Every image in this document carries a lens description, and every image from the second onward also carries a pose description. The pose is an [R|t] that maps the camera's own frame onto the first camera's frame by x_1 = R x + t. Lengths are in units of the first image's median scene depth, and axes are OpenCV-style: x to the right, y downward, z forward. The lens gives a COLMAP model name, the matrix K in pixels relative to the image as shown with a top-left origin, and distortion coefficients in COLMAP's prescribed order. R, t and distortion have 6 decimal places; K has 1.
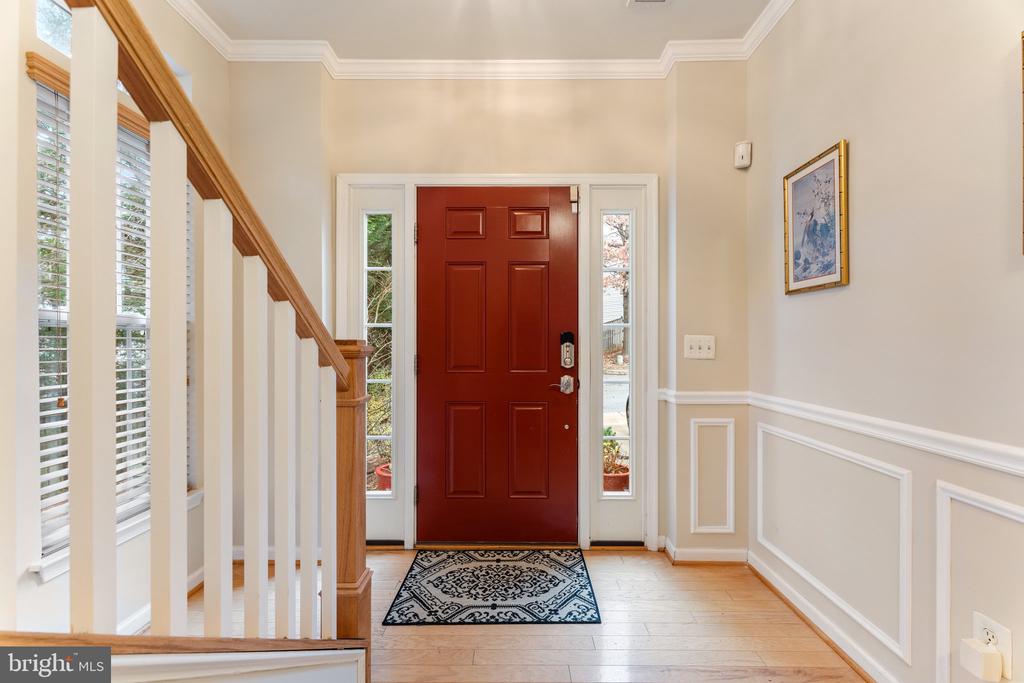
lens RADIAL K [[409.3, 0, 513.3], [0, 409.3, 346.2], [0, 0, 1]] dist [0.000425, -0.000103]
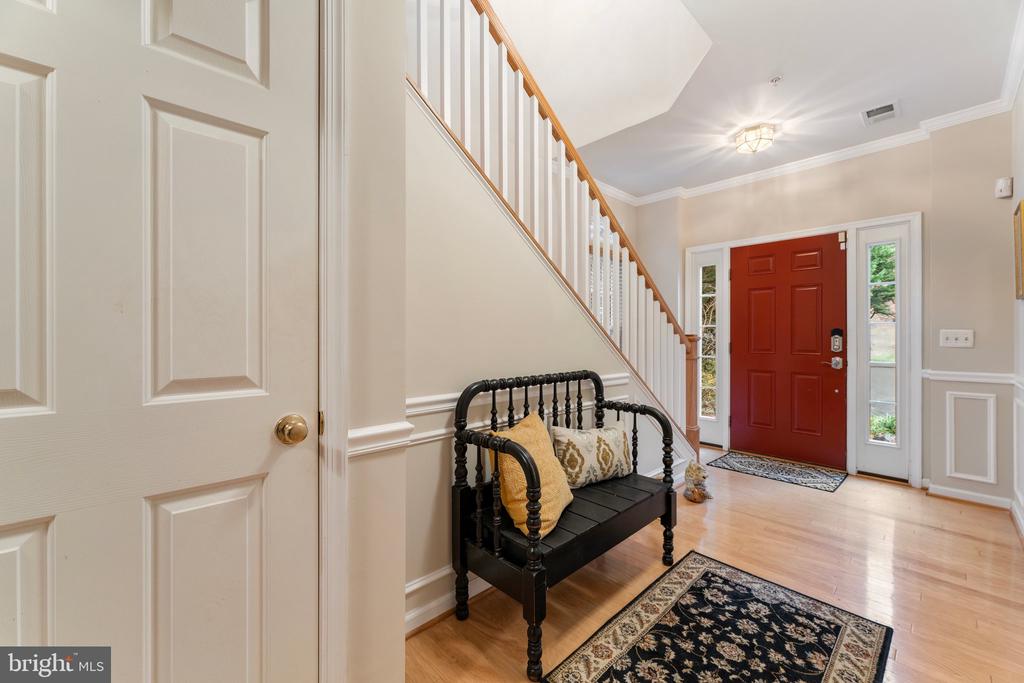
lens RADIAL K [[409.4, 0, 512.5], [0, 409.4, 335.6], [0, 0, 1]] dist [-0.000698, -0.000005]
pose [[0.694595, -0.002586, -0.719396, 0.412039], [-0.004569, 0.999958, -0.008006, 0.010350], [0.719386, 0.008847, 0.694554, -0.977270]]
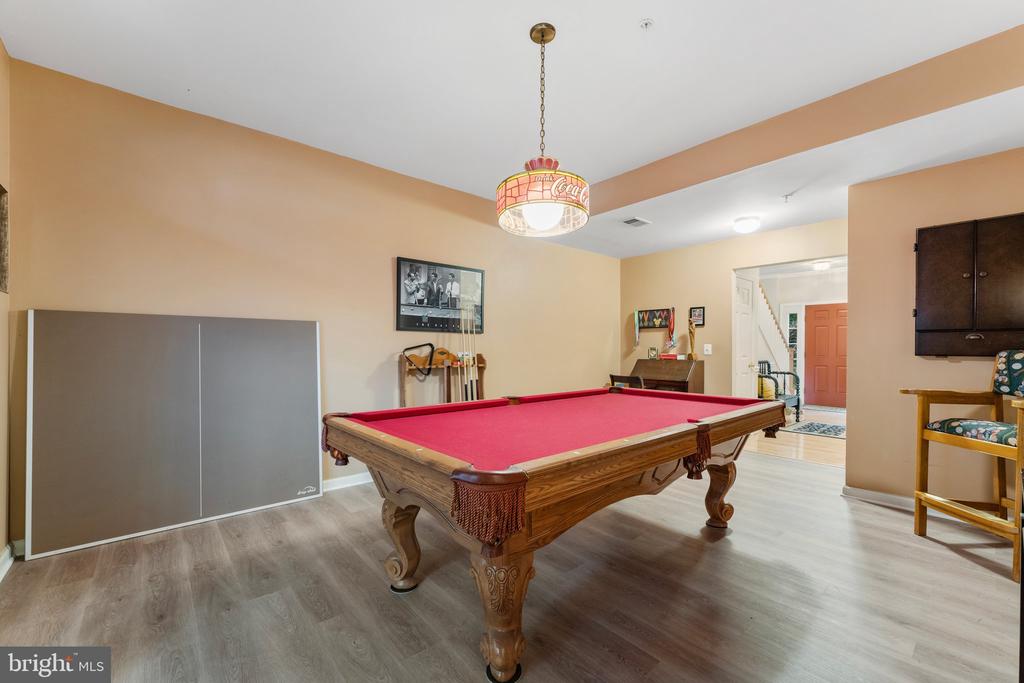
lens RADIAL K [[409.3, 0, 513.3], [0, 409.3, 346.2], [0, 0, 1]] dist [0.000425, -0.000103]
pose [[0.662988, -0.007793, -0.748590, 0.843754], [-0.001606, 0.999929, -0.011832, 0.030808], [0.748629, 0.009047, 0.662928, -3.696478]]
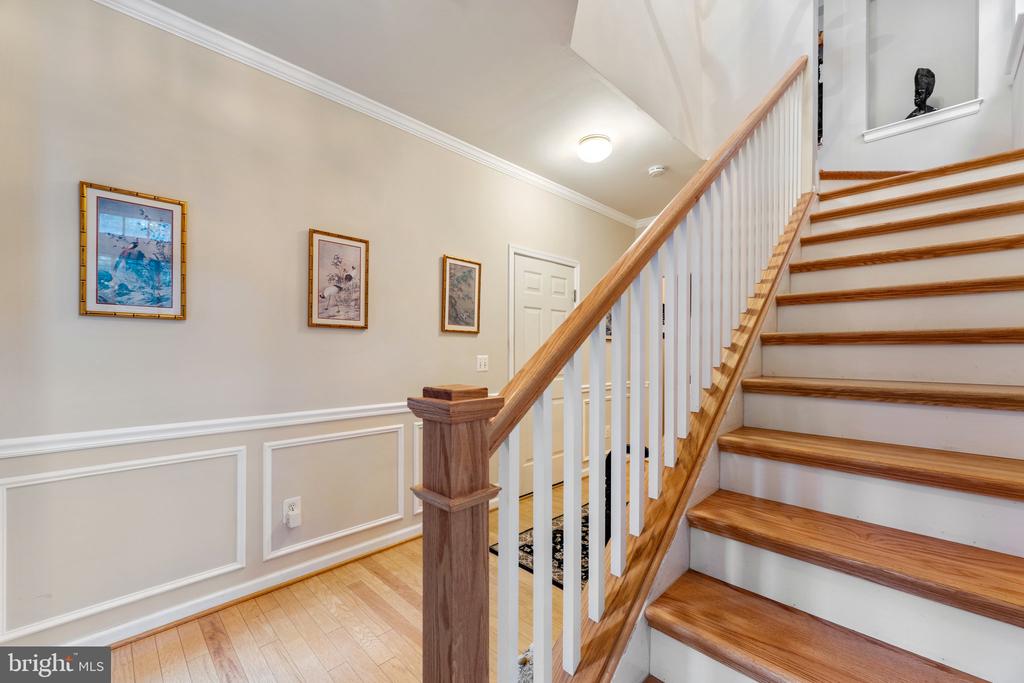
lens RADIAL K [[409.3, 0, 513.3], [0, 409.3, 346.2], [0, 0, 1]] dist [0.000425, -0.000103]
pose [[-0.708725, 0.002353, 0.705481, -0.569073], [0.000666, 0.999996, -0.002667, -0.049625], [-0.705485, -0.001420, -0.708724, 0.881121]]
